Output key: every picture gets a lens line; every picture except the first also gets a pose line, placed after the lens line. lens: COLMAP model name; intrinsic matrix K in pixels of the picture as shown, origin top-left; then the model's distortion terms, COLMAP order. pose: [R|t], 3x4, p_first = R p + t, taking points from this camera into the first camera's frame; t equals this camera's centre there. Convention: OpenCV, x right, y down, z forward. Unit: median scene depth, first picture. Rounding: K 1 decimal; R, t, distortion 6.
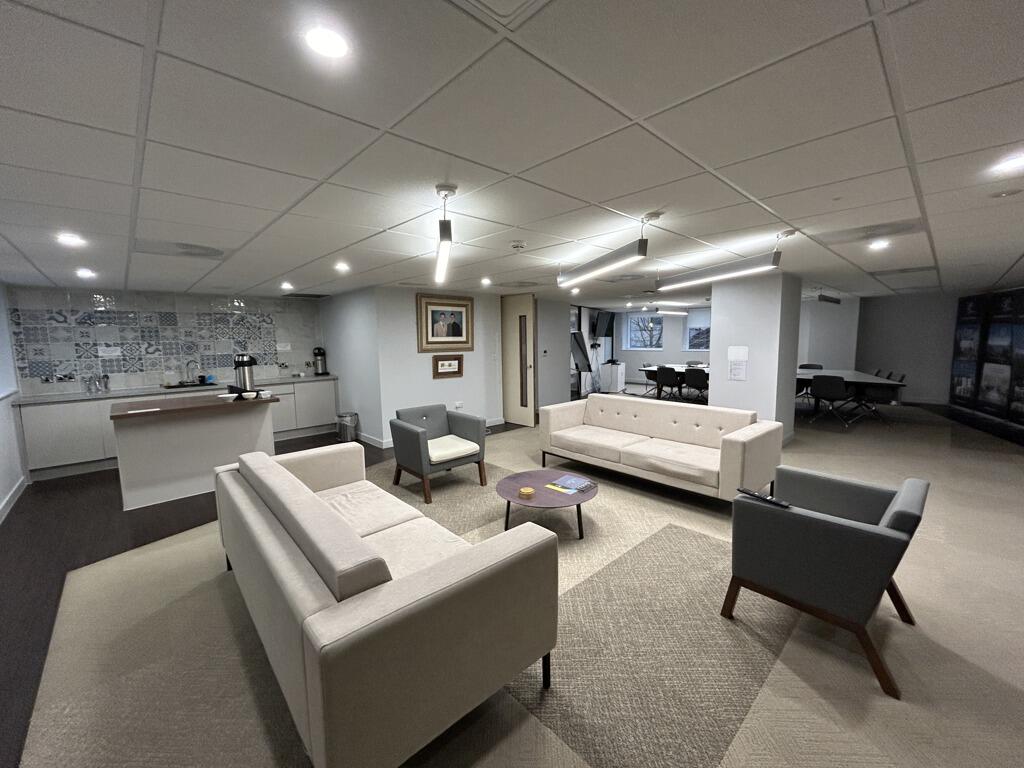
lens RADIAL K [[411.7, 0, 510.2], [0, 411.7, 382.7], [0, 0, 1]] dist [-0.001305, -0.000155]
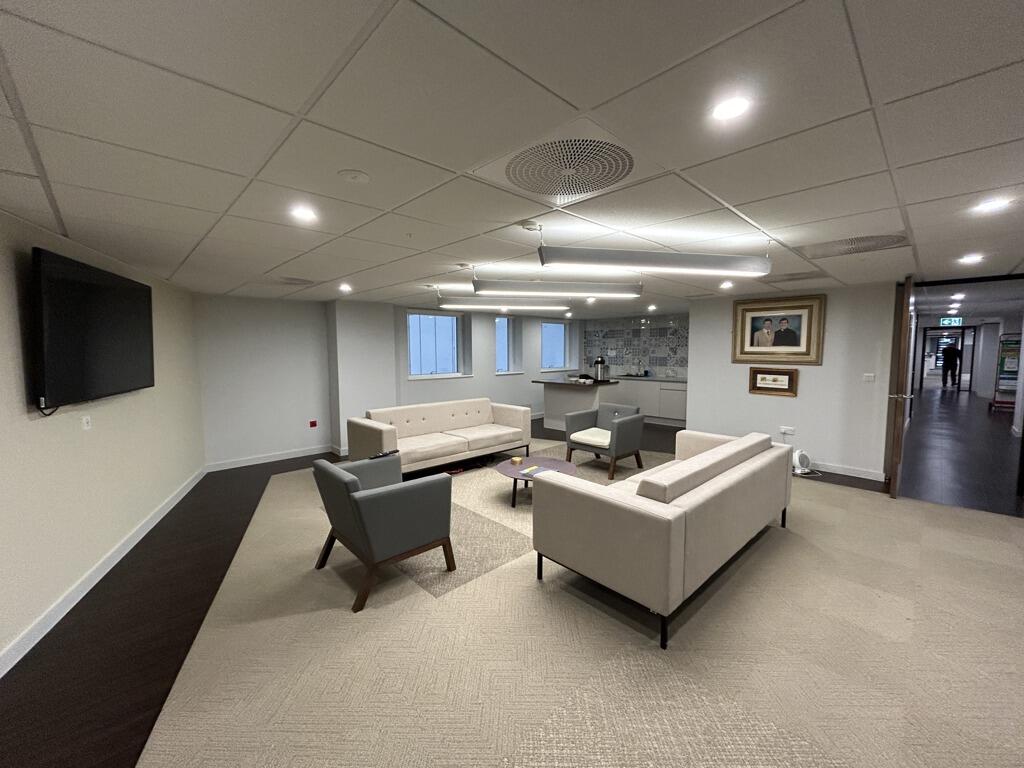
lens RADIAL K [[411.7, 0, 511.3], [0, 411.7, 382.8], [0, 0, 1]] dist [-0.001305, -0.000155]
pose [[0.013273, 0.100119, -0.994887, 0.707327], [-0.106242, 0.989484, 0.098158, -0.065024], [0.994252, 0.104396, 0.023770, 0.463268]]
